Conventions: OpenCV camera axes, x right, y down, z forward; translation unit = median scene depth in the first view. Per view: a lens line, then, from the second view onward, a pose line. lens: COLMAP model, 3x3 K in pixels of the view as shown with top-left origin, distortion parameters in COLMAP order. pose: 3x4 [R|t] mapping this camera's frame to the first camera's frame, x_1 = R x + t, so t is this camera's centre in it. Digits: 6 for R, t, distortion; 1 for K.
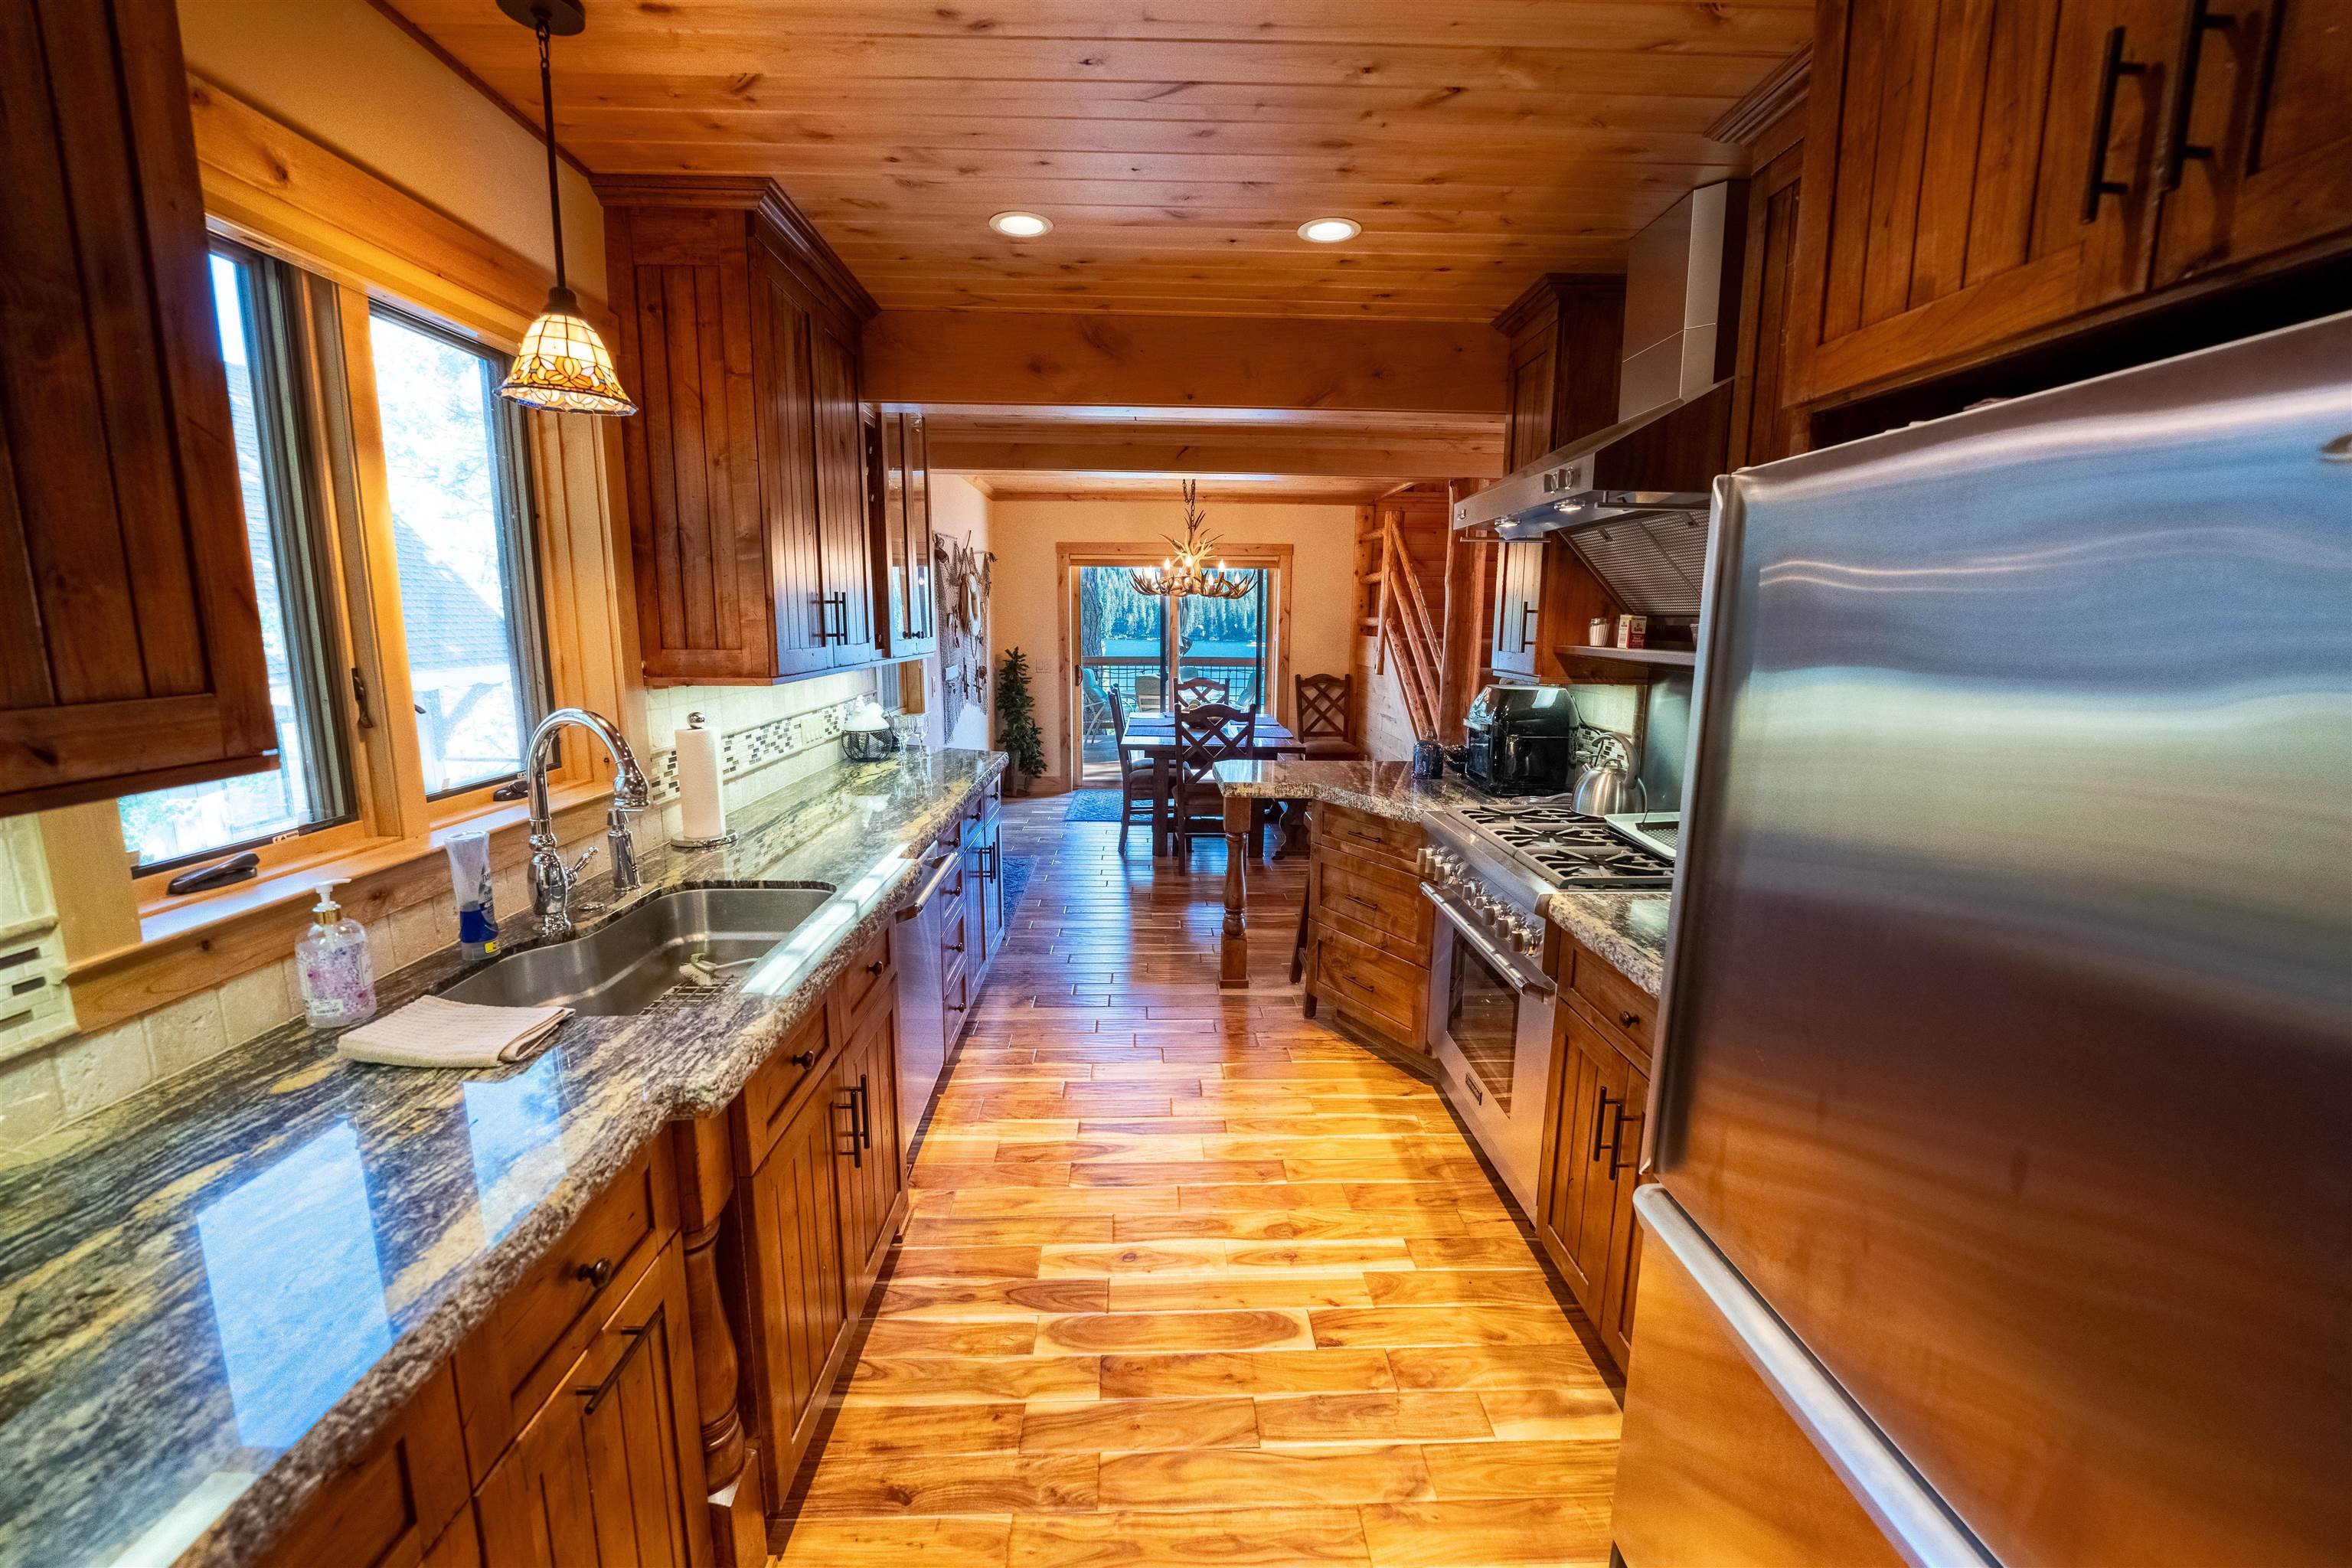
lens RADIAL K [[965.2, 0, 1176.0], [0, 965.2, 784.0], [0, 0, 1]] dist [-0.002400, -0.000280]
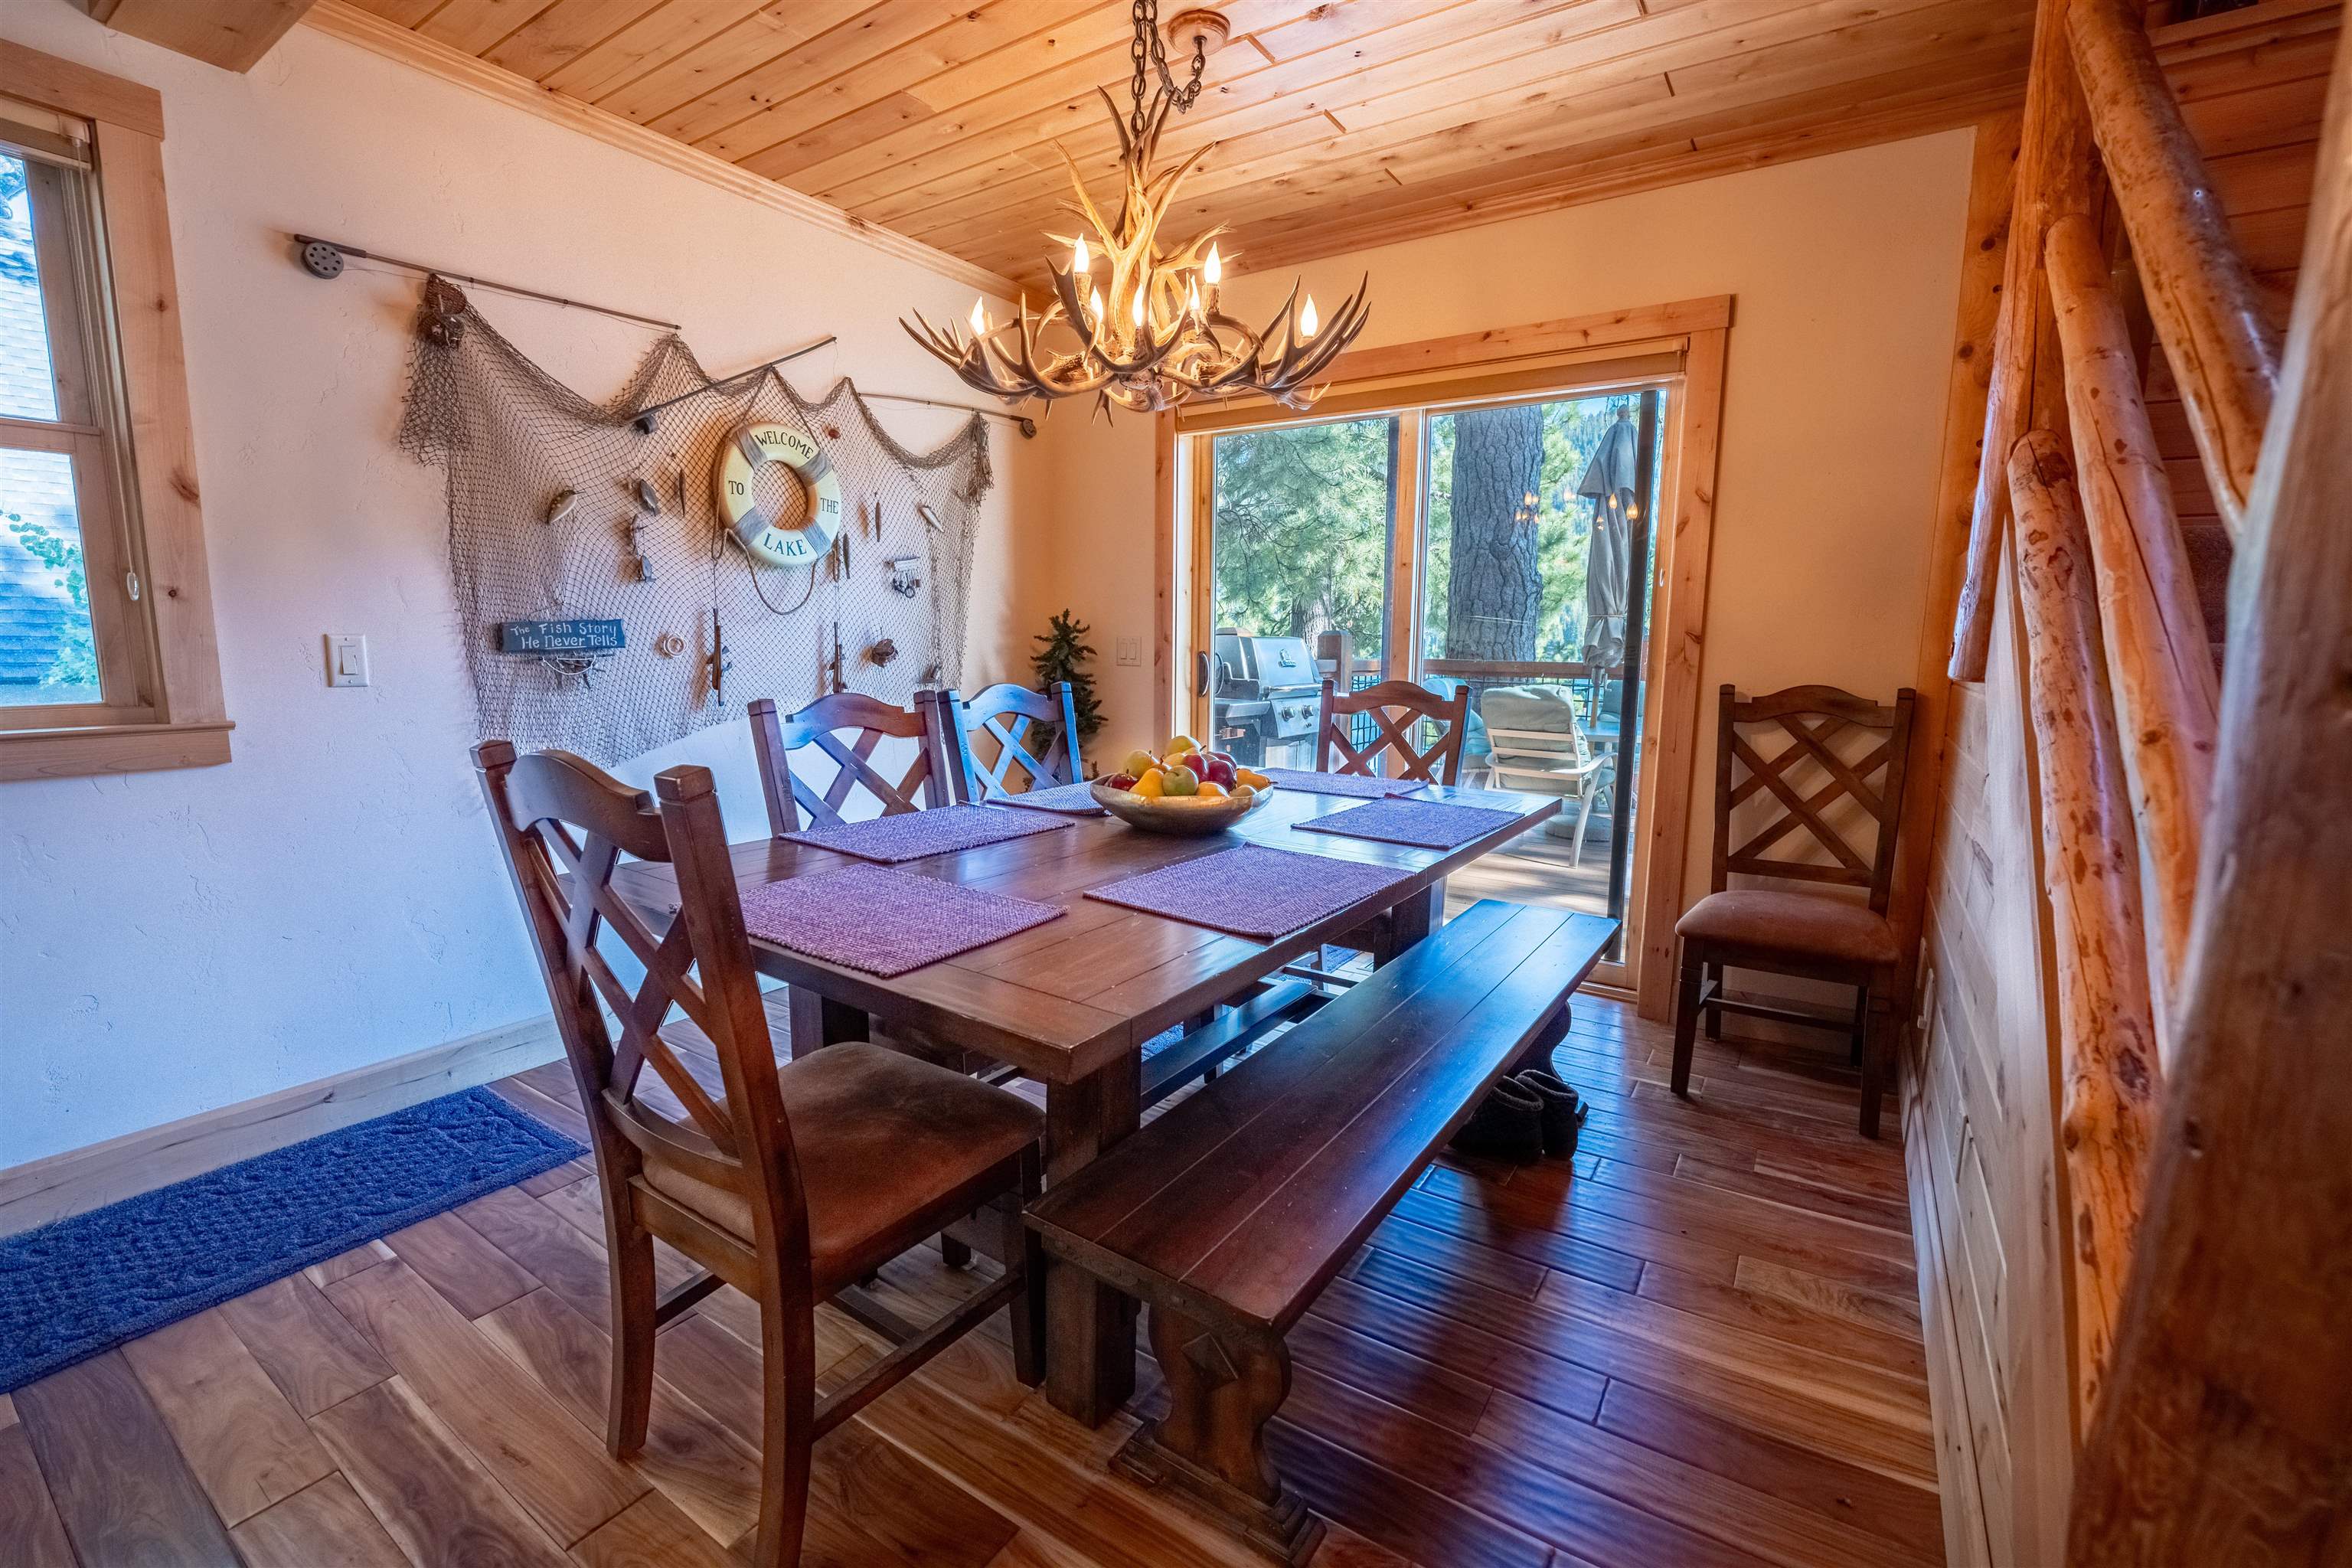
lens RADIAL K [[1000.9, 0, 1172.3], [0, 1000.9, 780.8], [0, 0, 1]] dist [-0.039856, 0.006321]
pose [[0.815526, 0.080881, -0.573040, 0.168155], [-0.098214, 0.995165, 0.000687, -0.061487], [0.570325, 0.055720, 0.819527, 0.611788]]
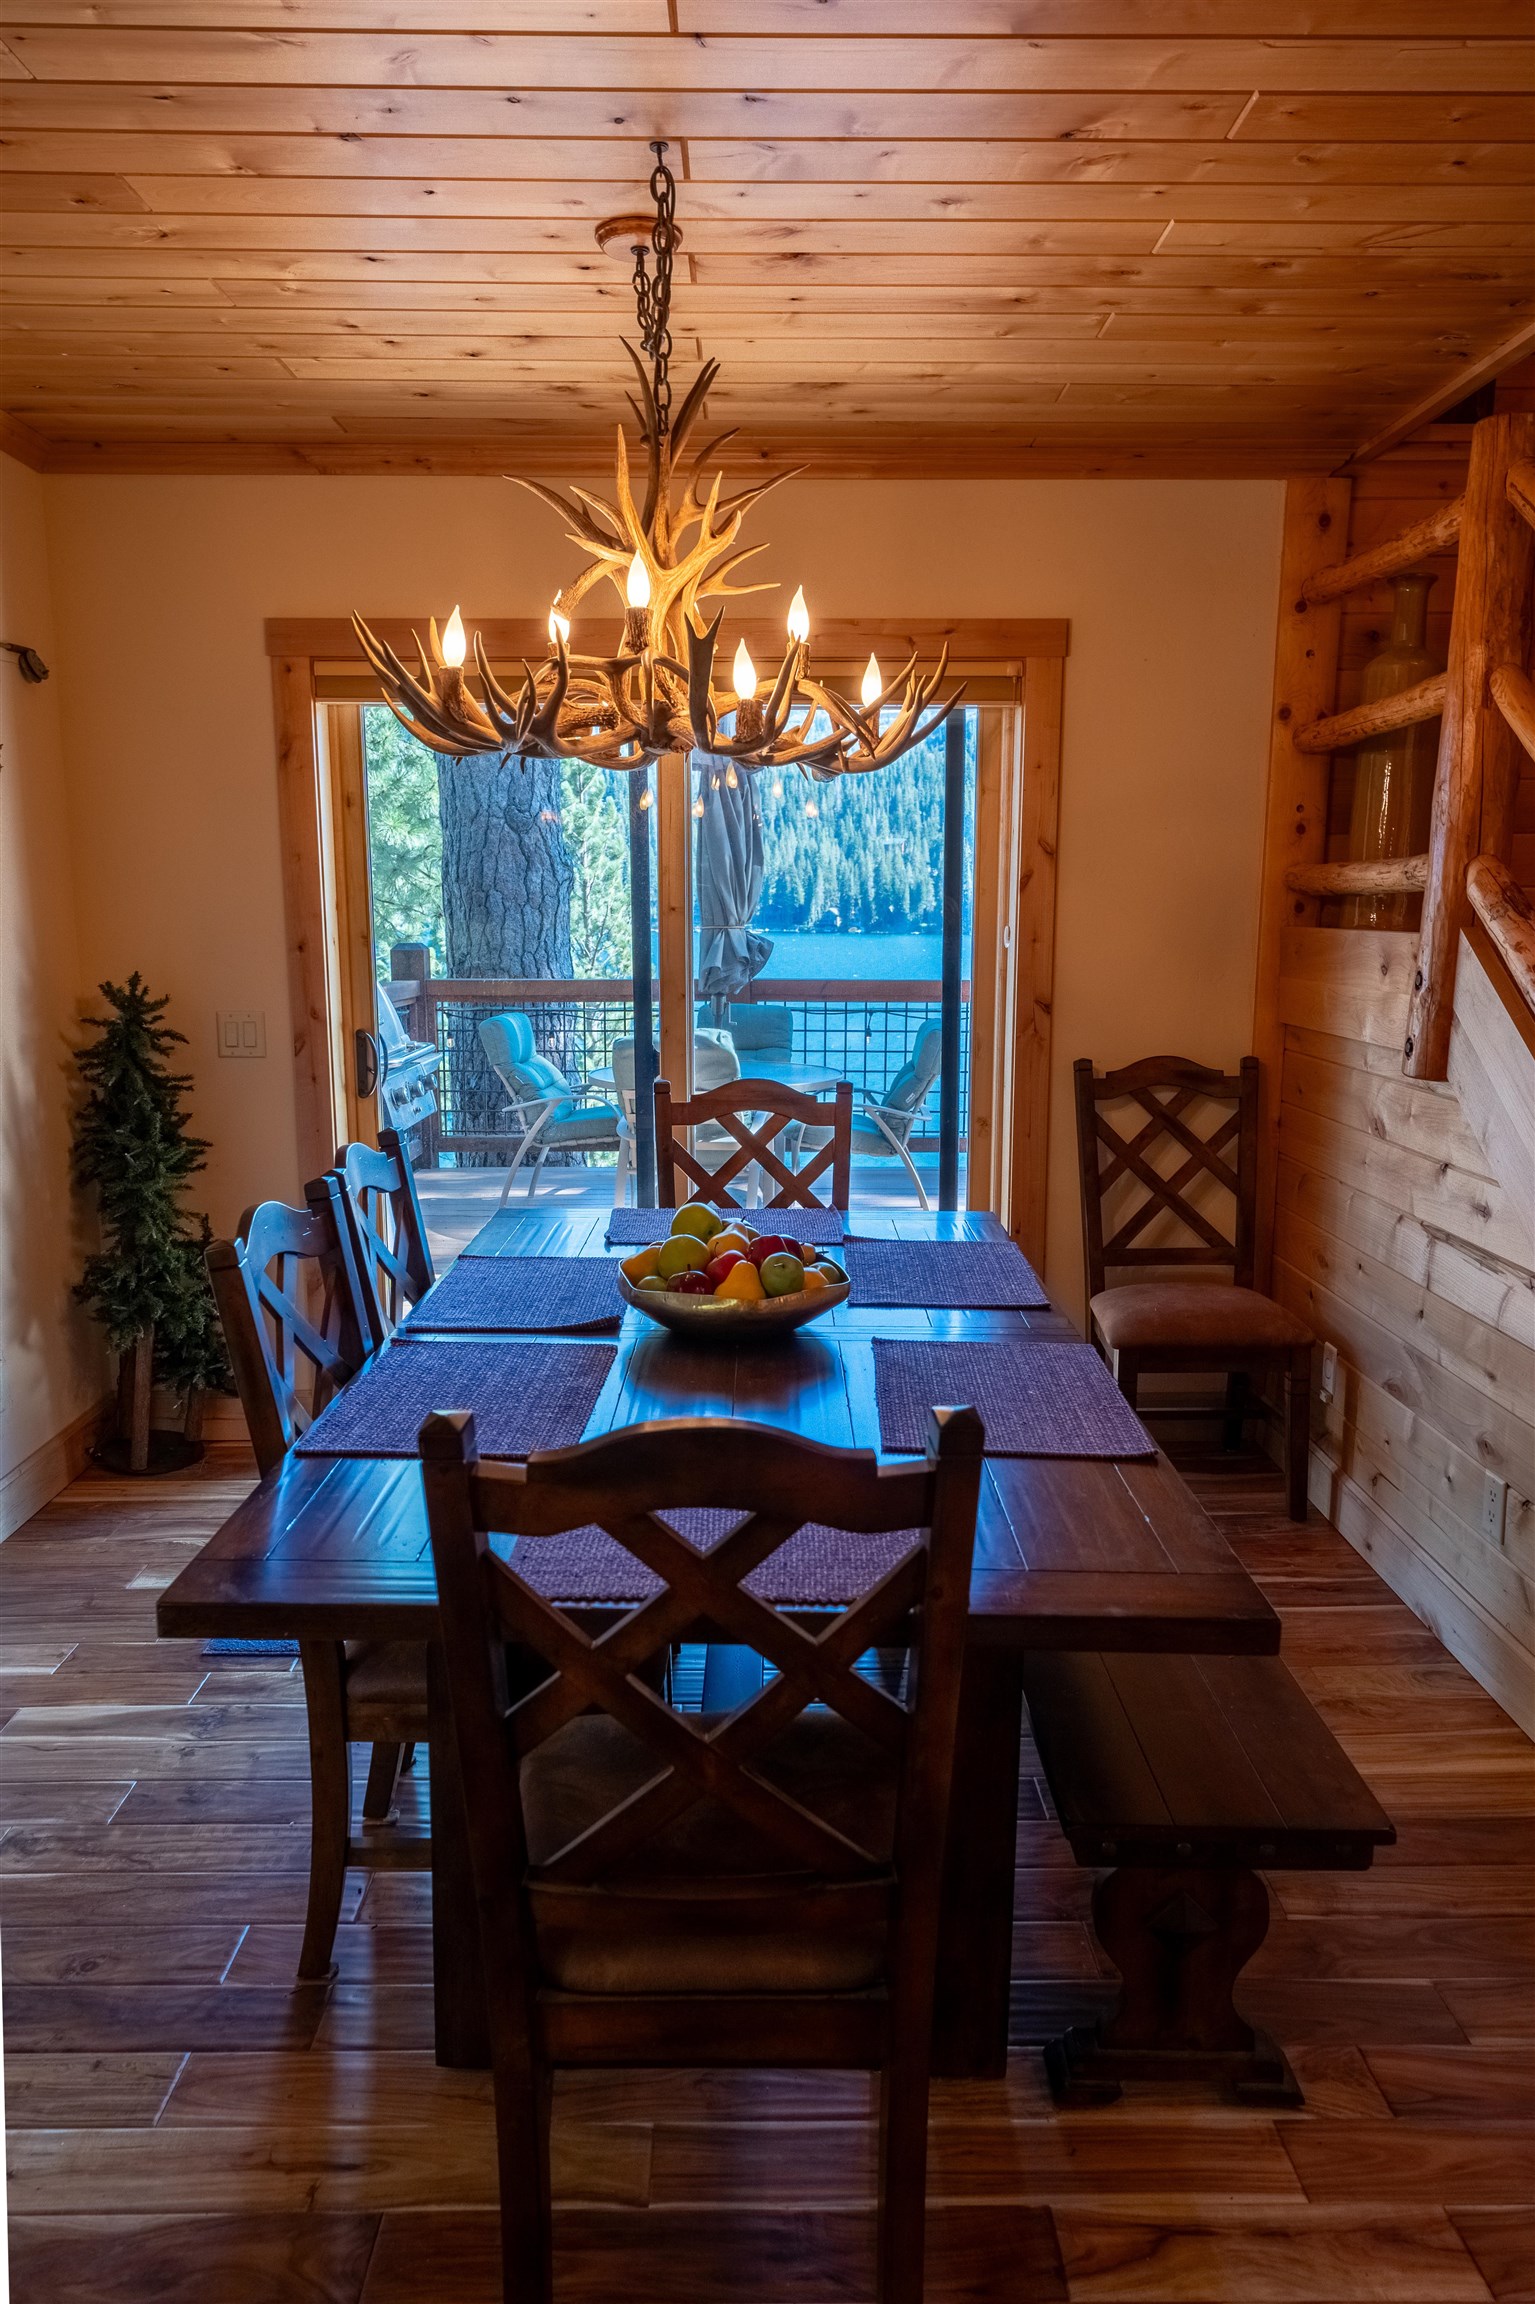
lens RADIAL K [[1523.7, 0, 767.5], [0, 1523.7, 1152.0], [0, 0, 1]] dist [0.003965, 0.000728]
pose [[0.999783, -0.004206, -0.020419, 0.038012], [0.004106, 0.999979, -0.004931, -0.082472], [0.020440, 0.004846, 0.999779, 0.524952]]
